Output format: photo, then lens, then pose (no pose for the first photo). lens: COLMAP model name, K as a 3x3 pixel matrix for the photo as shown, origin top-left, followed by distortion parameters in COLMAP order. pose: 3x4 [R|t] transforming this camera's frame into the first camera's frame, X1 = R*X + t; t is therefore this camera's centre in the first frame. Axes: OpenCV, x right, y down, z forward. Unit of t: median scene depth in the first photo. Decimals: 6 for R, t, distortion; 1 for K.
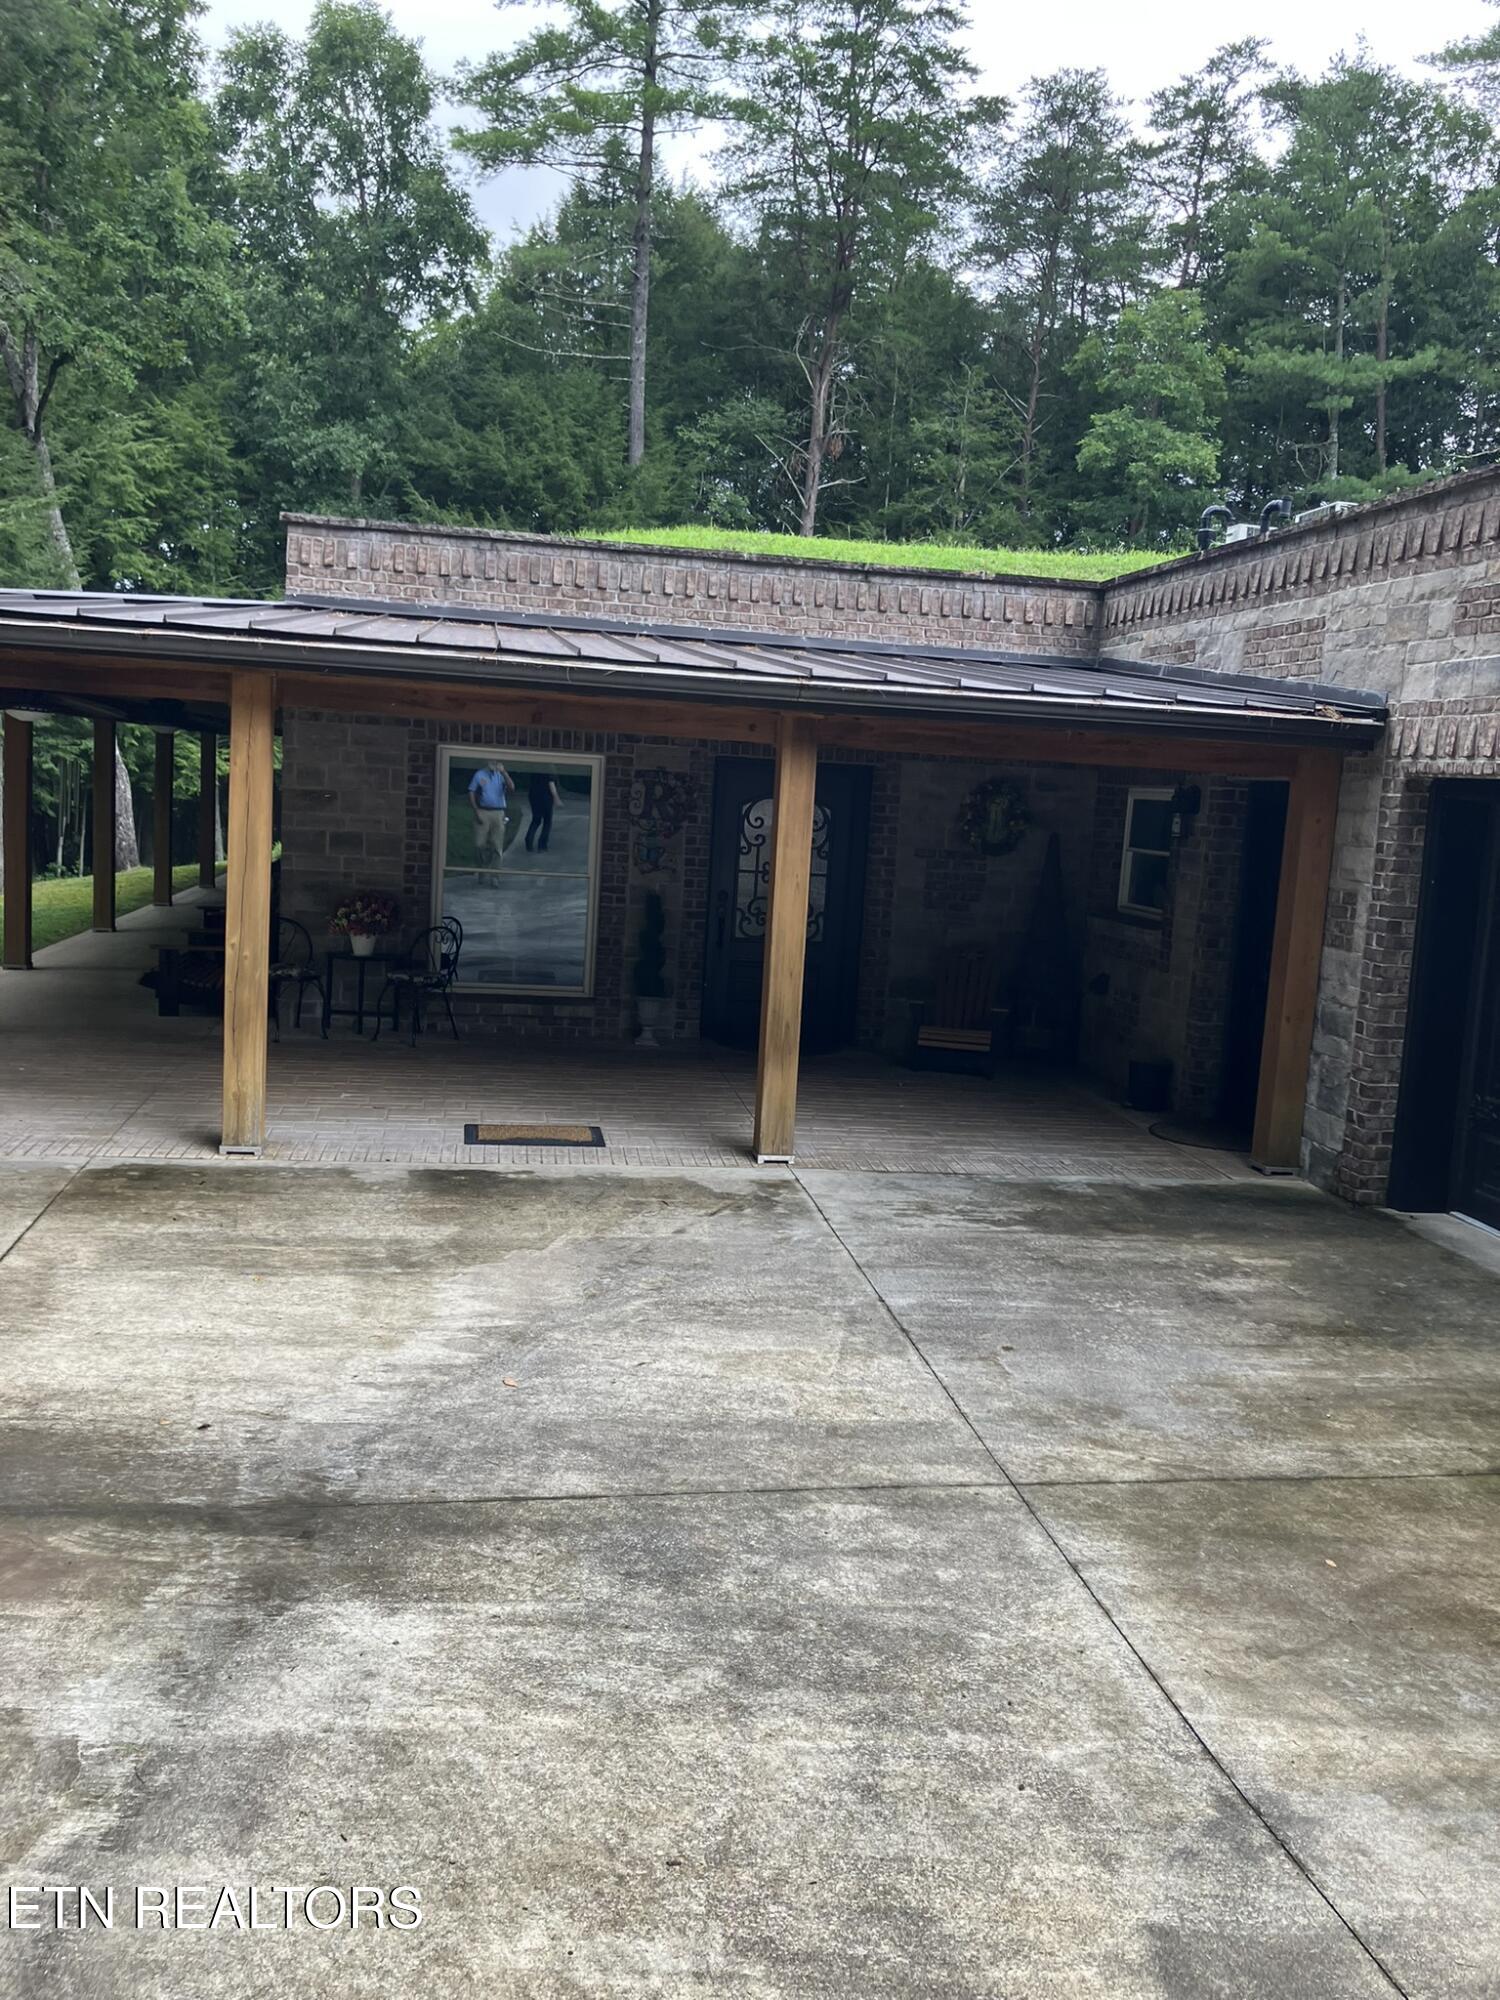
lens RADIAL K [[1638.7, 0, 768.1], [0, 1638.7, 1004.3], [0, 0, 1]] dist [0.044529, -0.077956]
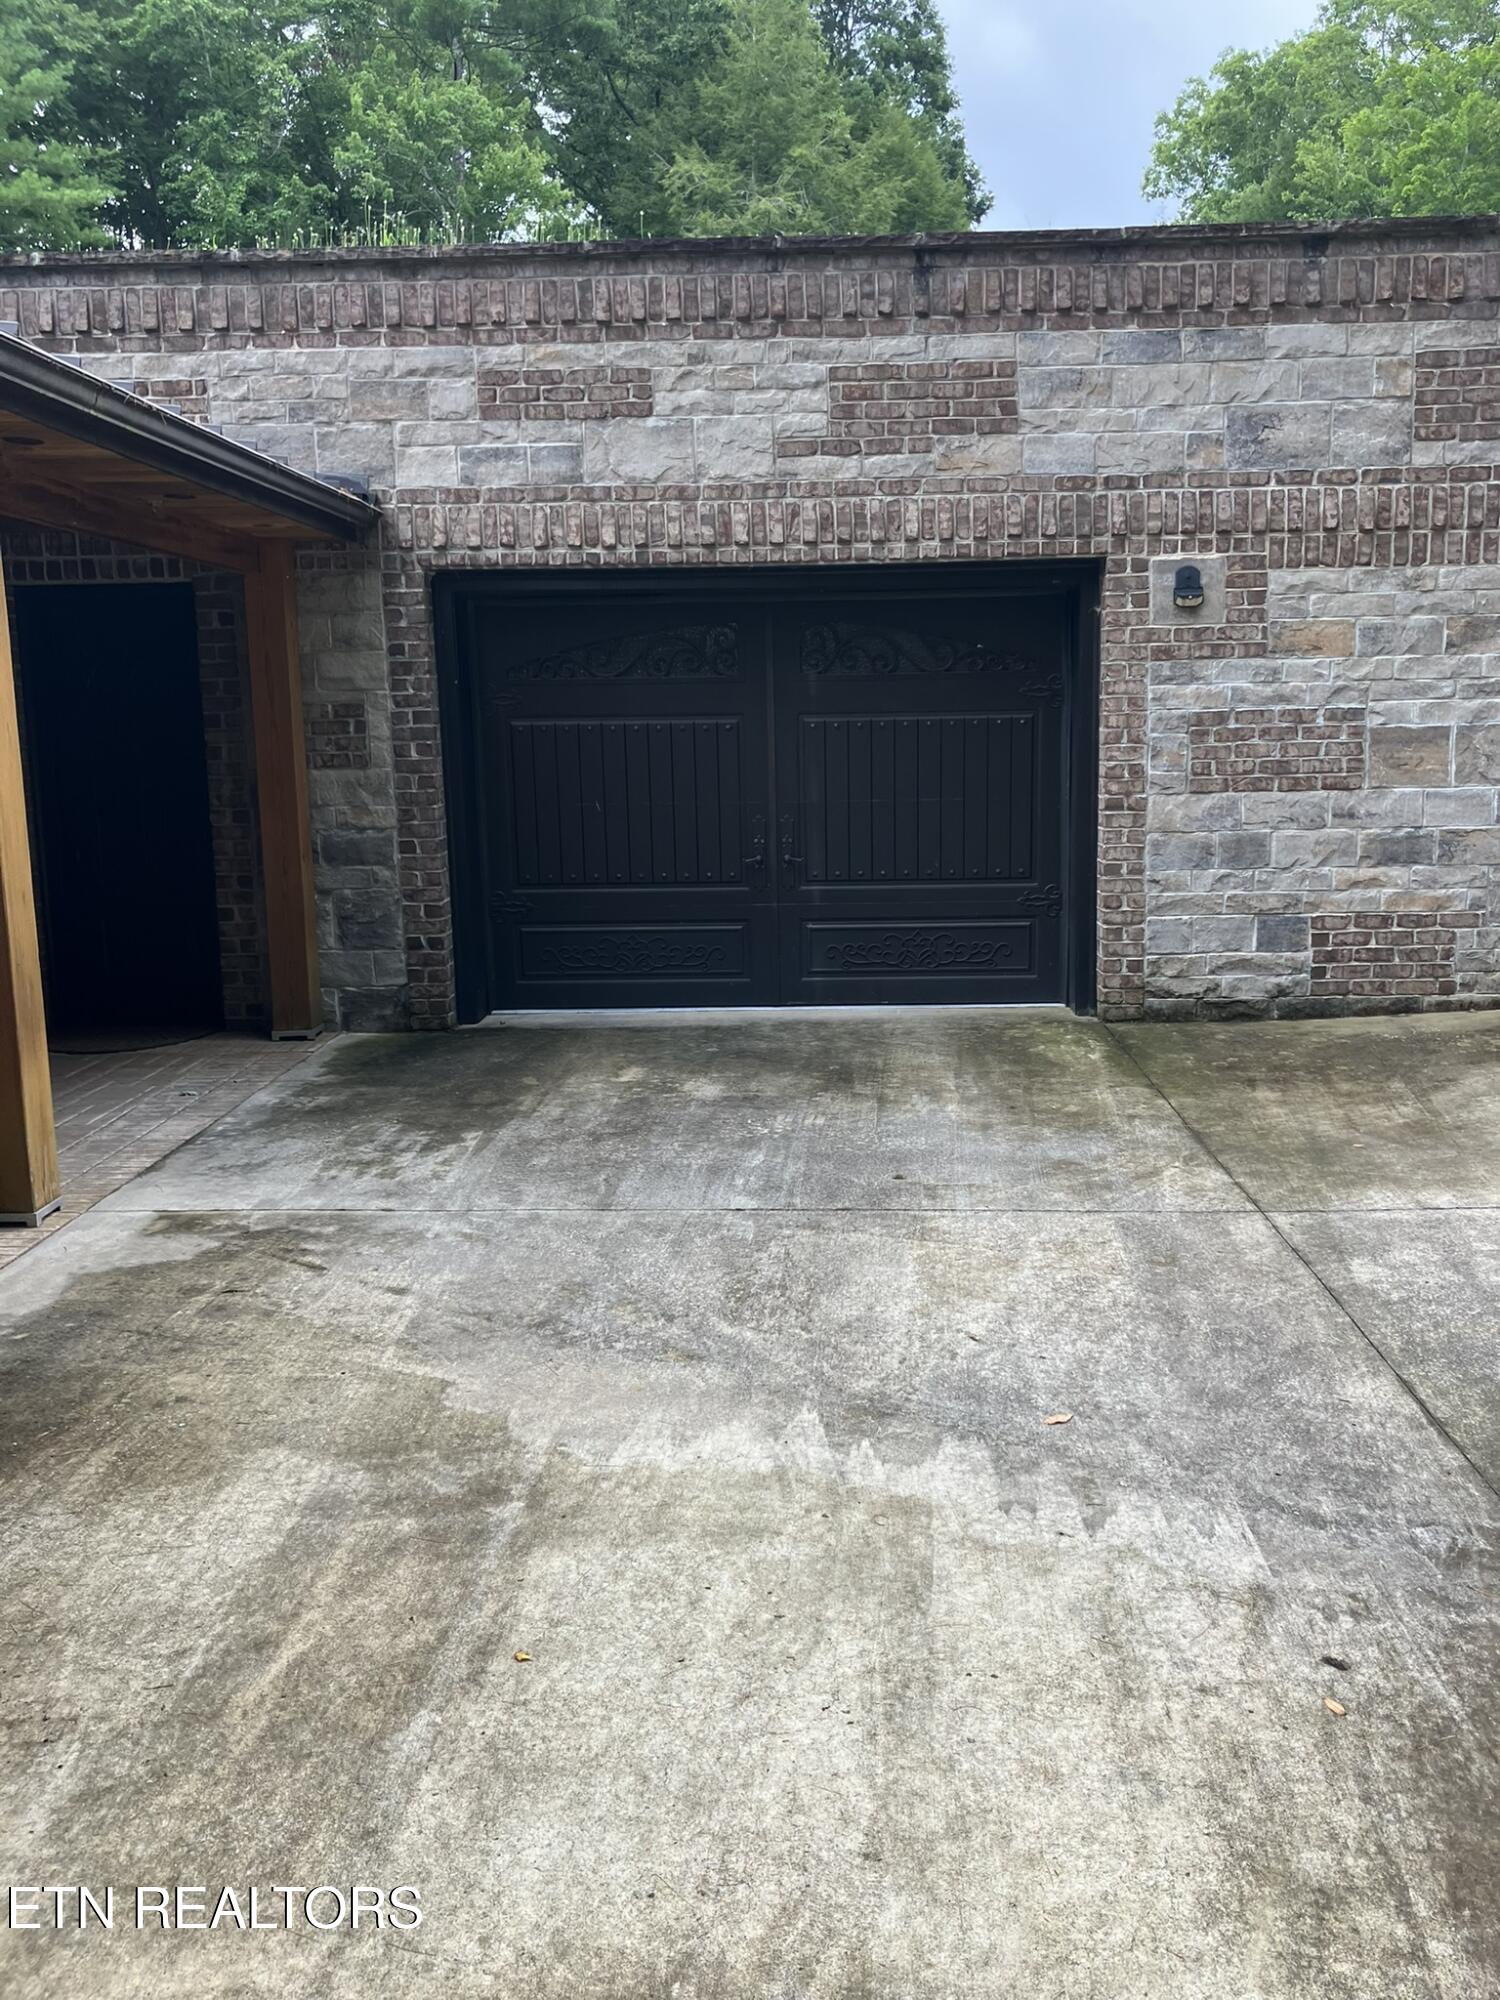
lens RADIAL K [[1638.7, 0, 766.8], [0, 1638.7, 979.7], [0, 0, 1]] dist [0.044529, -0.077956]
pose [[0.185405, -0.222806, 0.957070, -0.690656], [0.166080, 0.967050, 0.192956, -0.080684], [-0.968526, 0.123176, 0.216299, 0.841581]]
